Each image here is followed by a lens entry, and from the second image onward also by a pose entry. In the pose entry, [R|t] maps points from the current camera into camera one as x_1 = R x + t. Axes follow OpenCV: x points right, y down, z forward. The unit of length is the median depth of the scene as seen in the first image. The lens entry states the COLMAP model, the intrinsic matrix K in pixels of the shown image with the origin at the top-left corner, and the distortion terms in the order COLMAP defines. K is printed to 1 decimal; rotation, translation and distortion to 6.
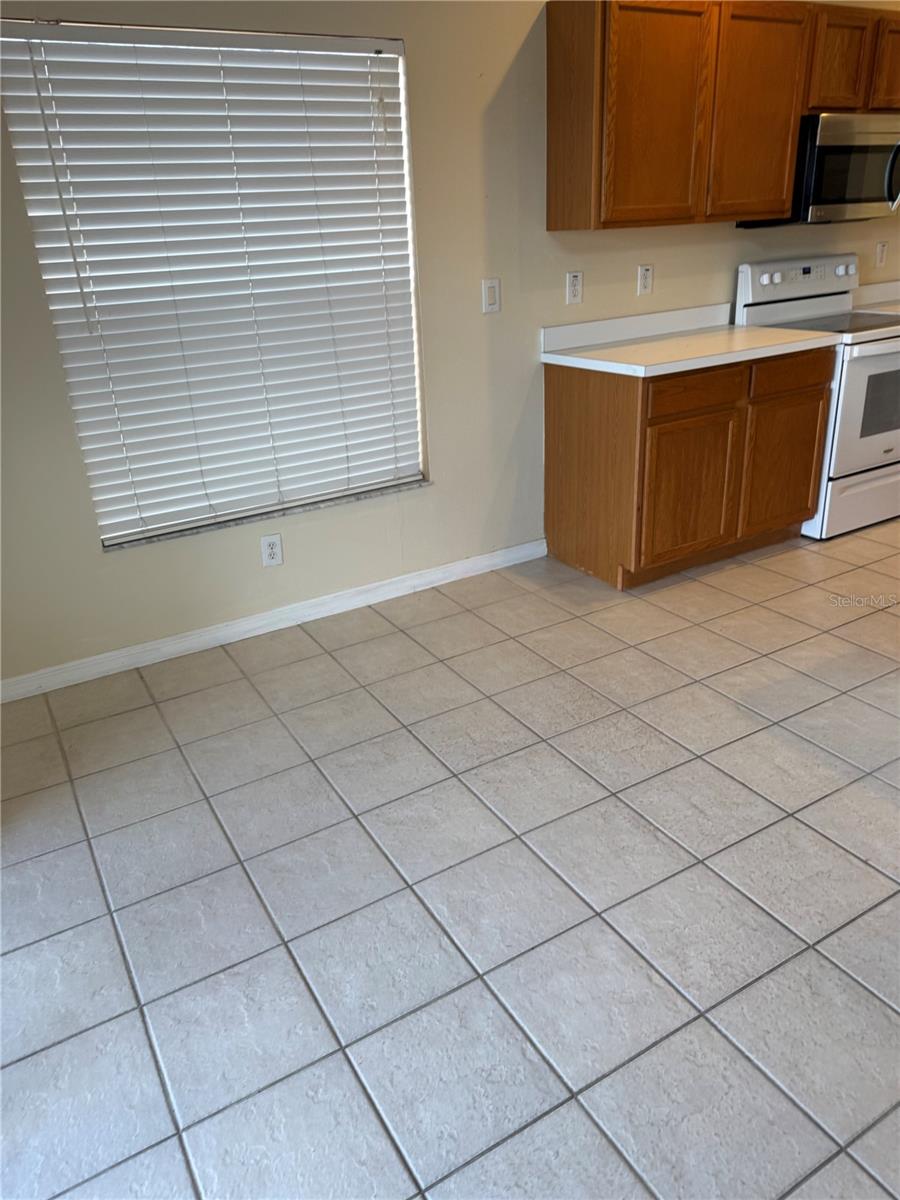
lens RADIAL K [[833.4, 0, 446.7], [0, 833.4, 621.0], [0, 0, 1]] dist [-0.006308, -0.009473]
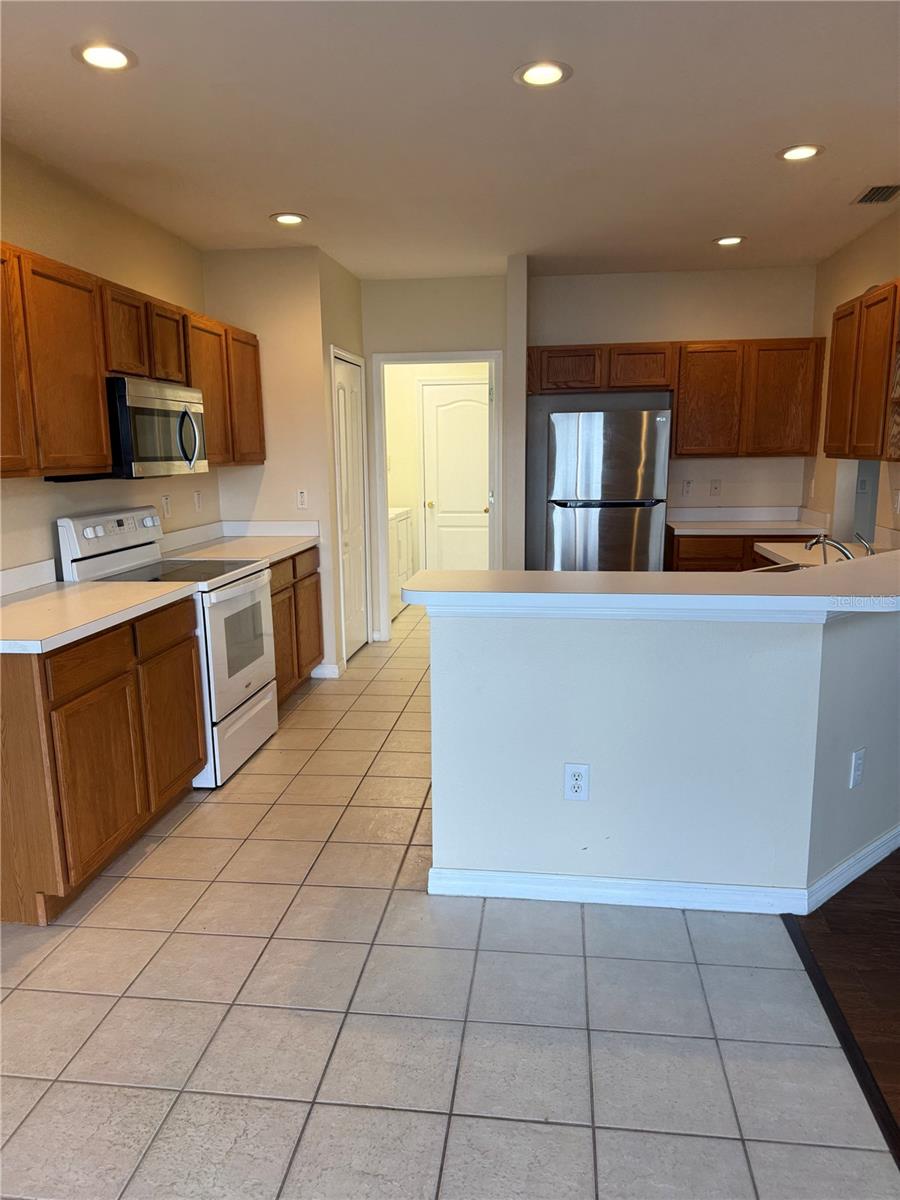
lens RADIAL K [[844.1, 0, 460.6], [0, 844.1, 610.5], [0, 0, 1]] dist [0.003696, -0.002509]
pose [[0.609425, -0.099443, 0.786582, -0.127924], [0.320244, 0.938446, -0.129475, -0.082816], [-0.725289, 0.330803, 0.603759, 0.174569]]
